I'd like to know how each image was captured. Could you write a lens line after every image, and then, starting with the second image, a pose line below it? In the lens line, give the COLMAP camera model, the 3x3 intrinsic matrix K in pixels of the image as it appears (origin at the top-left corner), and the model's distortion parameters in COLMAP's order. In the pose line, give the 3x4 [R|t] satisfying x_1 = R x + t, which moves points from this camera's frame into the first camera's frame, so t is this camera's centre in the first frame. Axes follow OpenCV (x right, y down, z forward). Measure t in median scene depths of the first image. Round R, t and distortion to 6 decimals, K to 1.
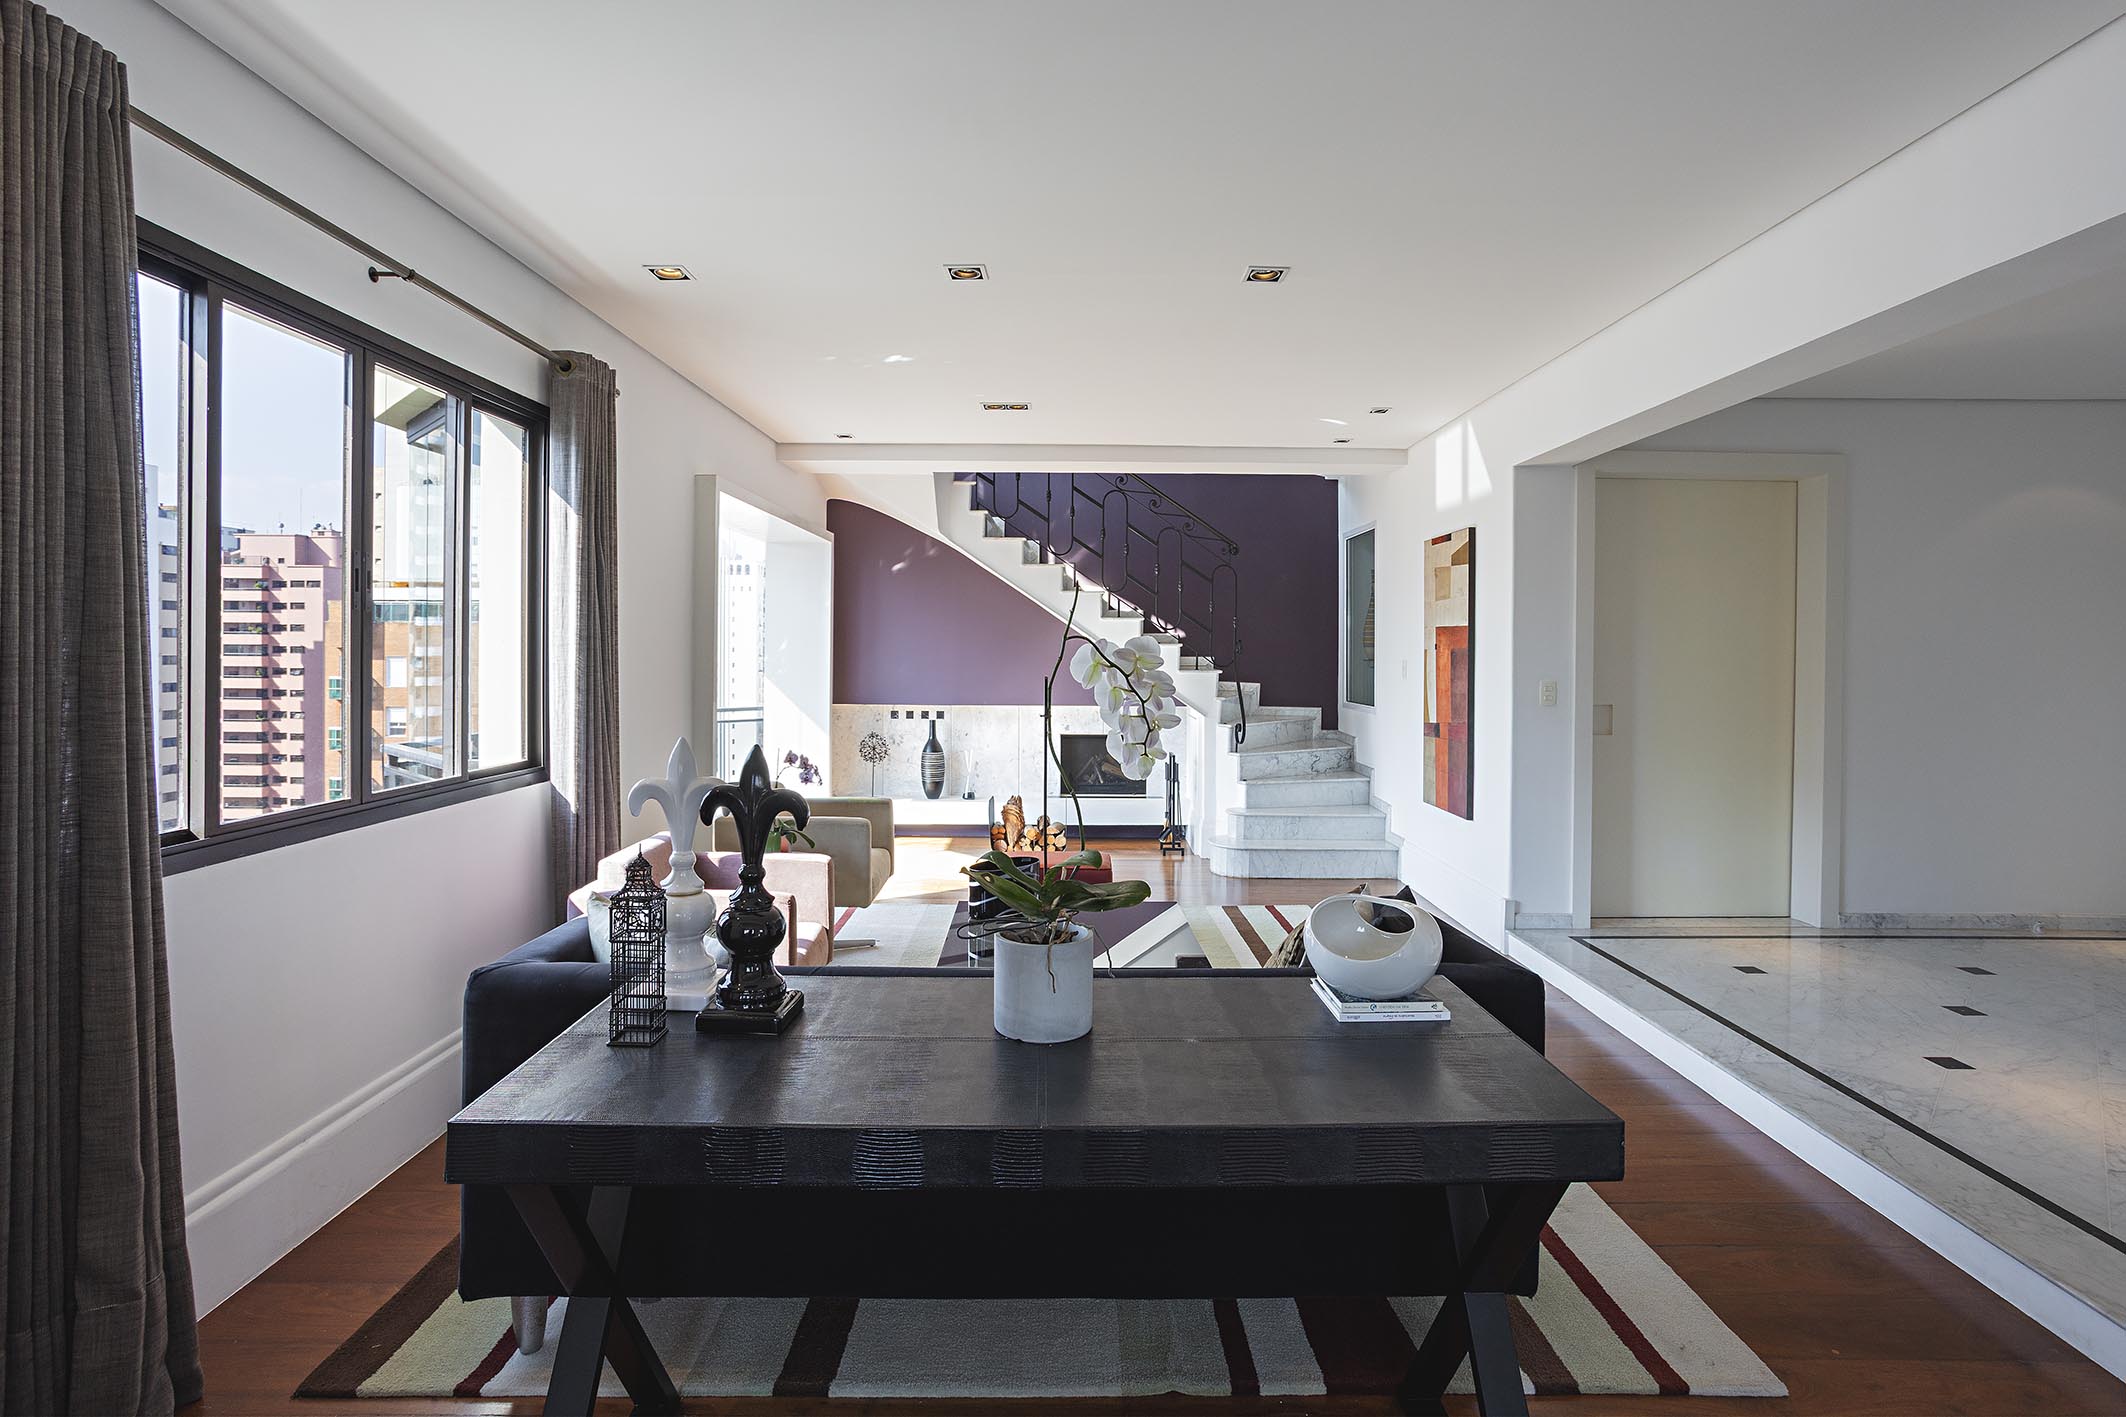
lens RADIAL K [[1072.0, 0, 1105.0], [0, 1072.0, 657.0], [0, 0, 1]] dist [-0.080088, 0.056897]
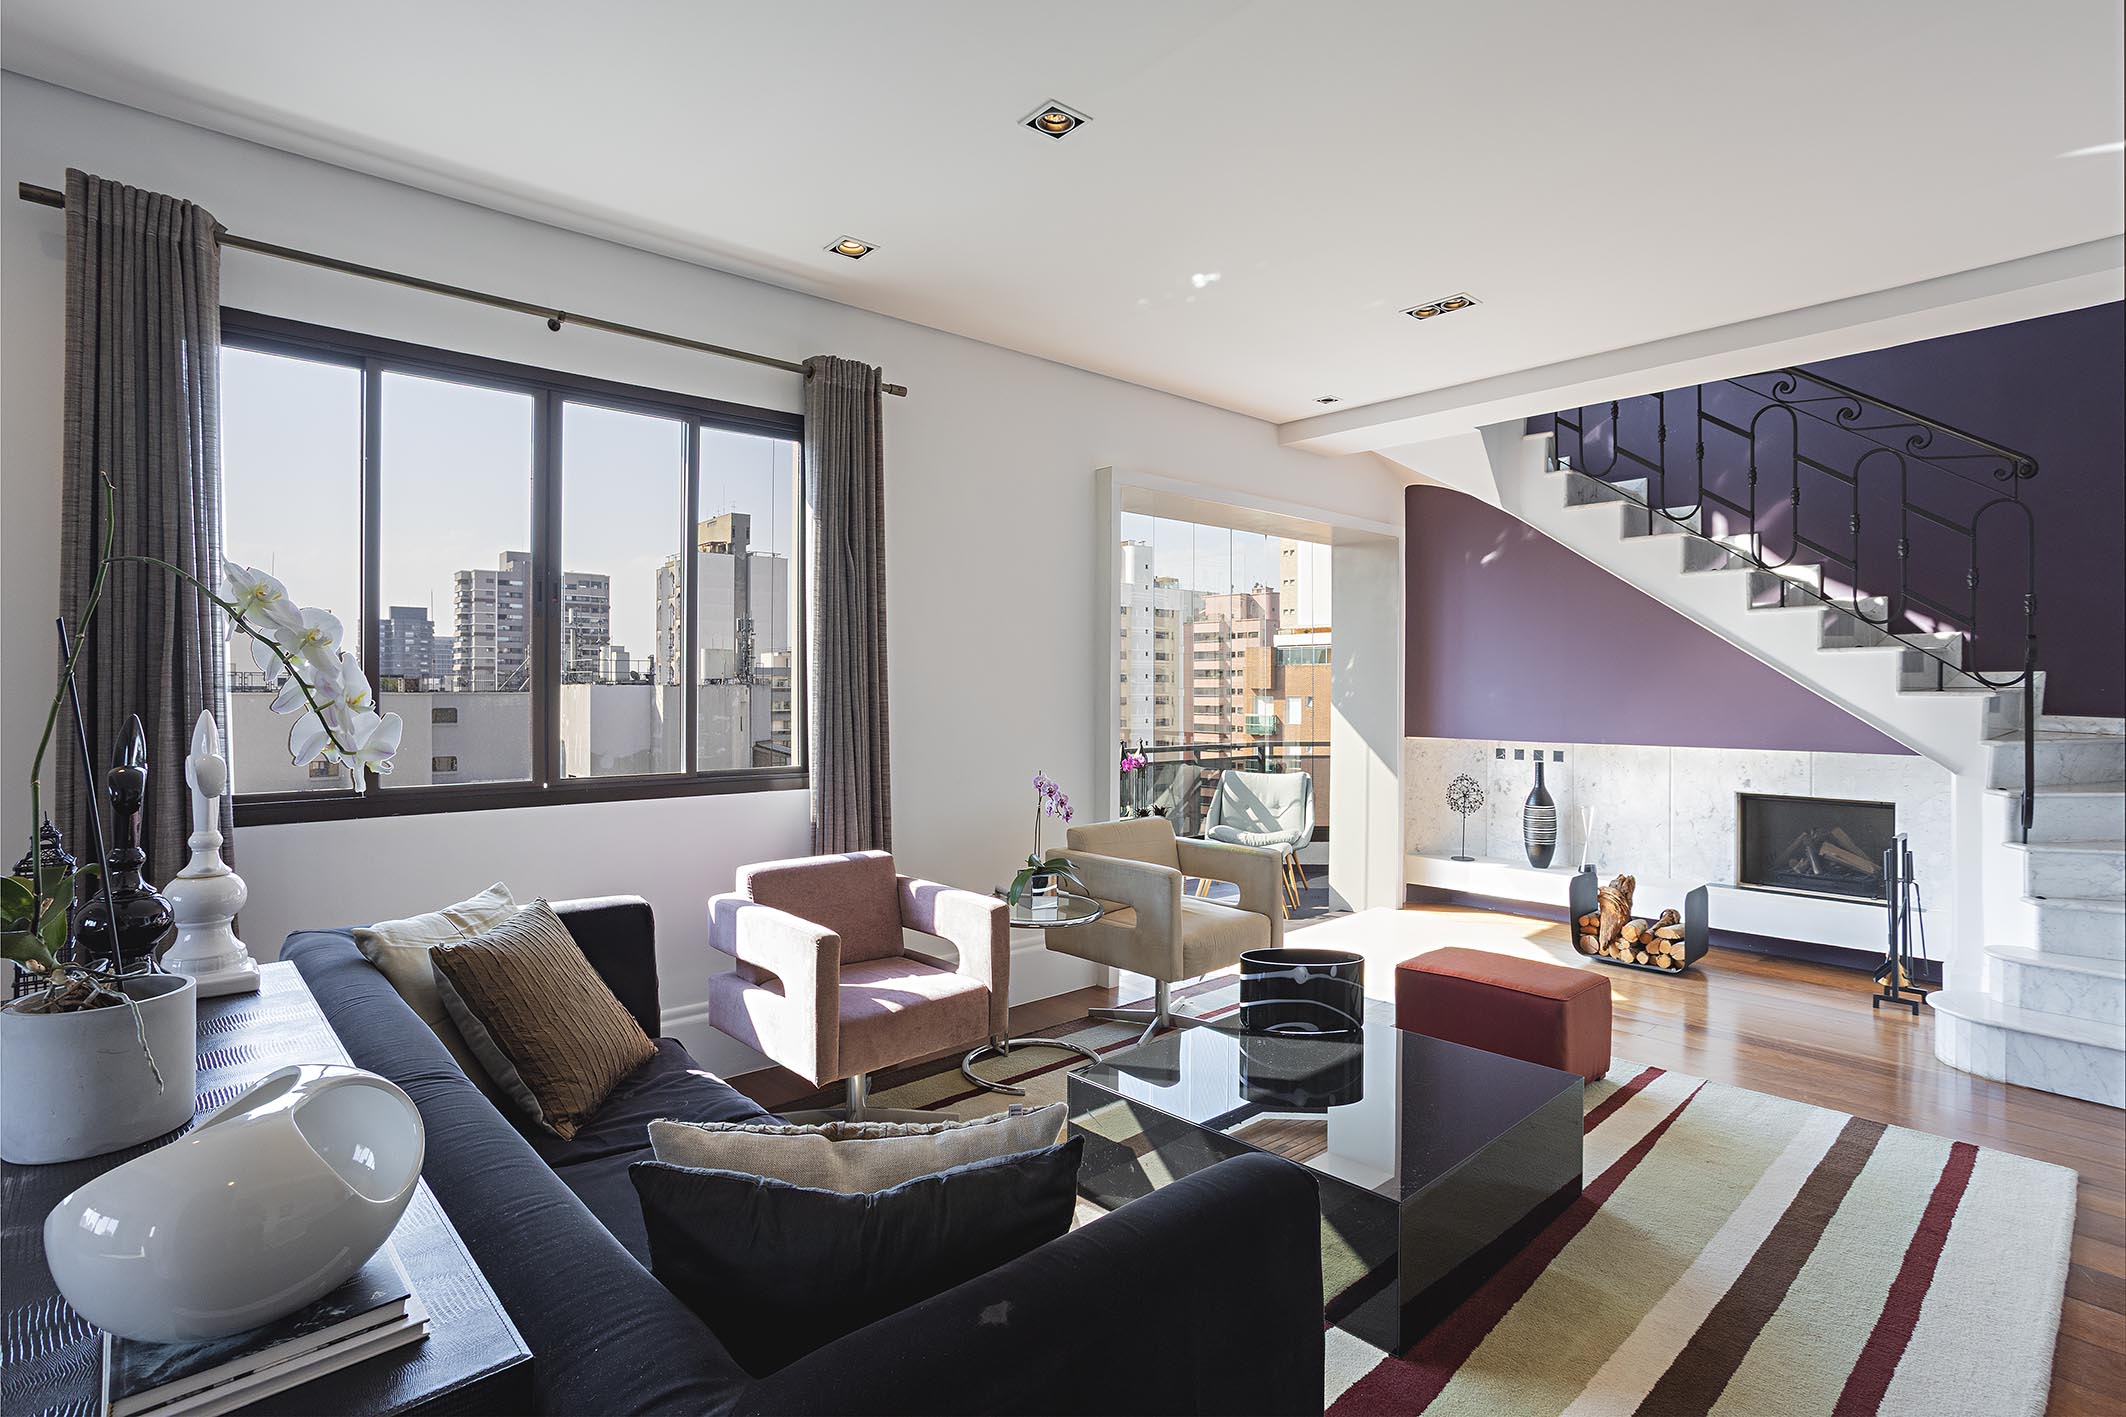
lens RADIAL K [[1094.8, 0, 992.0], [0, 1094.8, 694.7], [0, 0, 1]] dist [-0.011982, 0.000502]
pose [[0.636116, 0.000319, -0.771593, 0.226339], [-0.002323, 0.999996, -0.001501, 0.017112], [0.771590, 0.002747, 0.636115, 0.270232]]
